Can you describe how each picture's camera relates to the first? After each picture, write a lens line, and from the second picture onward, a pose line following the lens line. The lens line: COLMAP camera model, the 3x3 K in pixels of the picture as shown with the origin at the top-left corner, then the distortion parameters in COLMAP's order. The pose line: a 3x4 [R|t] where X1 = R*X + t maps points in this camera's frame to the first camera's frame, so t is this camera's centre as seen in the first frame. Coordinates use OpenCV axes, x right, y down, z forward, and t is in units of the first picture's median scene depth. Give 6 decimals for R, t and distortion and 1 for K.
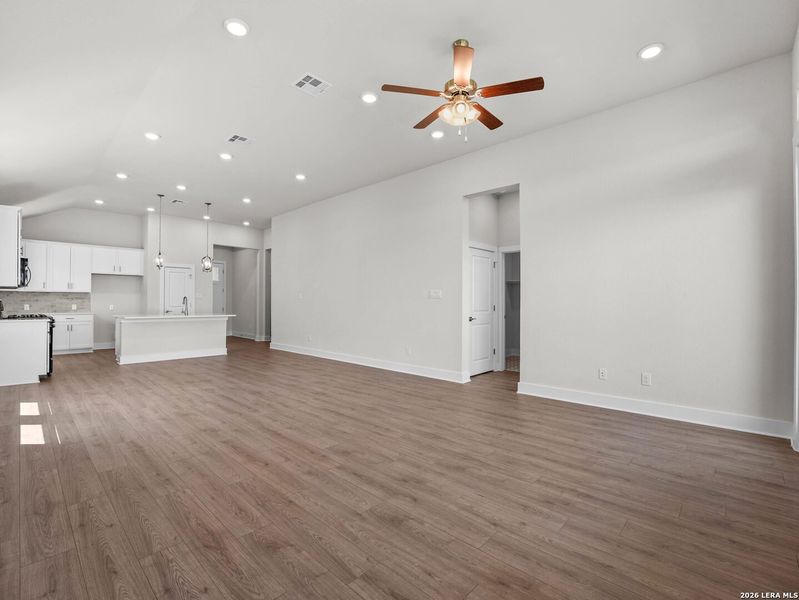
lens RADIAL K [[386.1, 0, 397.2], [0, 386.1, 299.4], [0, 0, 1]] dist [-0.003272, -0.000633]
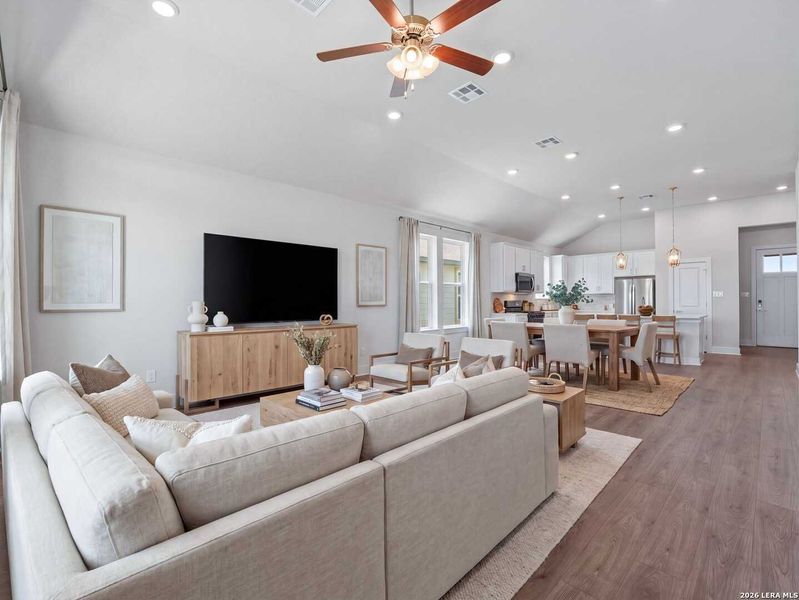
lens RADIAL K [[386.1, 0, 397.2], [0, 386.1, 299.4], [0, 0, 1]] dist [-0.003272, -0.000633]
pose [[-0.026501, -0.018397, -0.999479, 0.379828], [0.006422, 0.999807, -0.018573, 0.016304], [0.999628, -0.006911, -0.026378, 0.379818]]
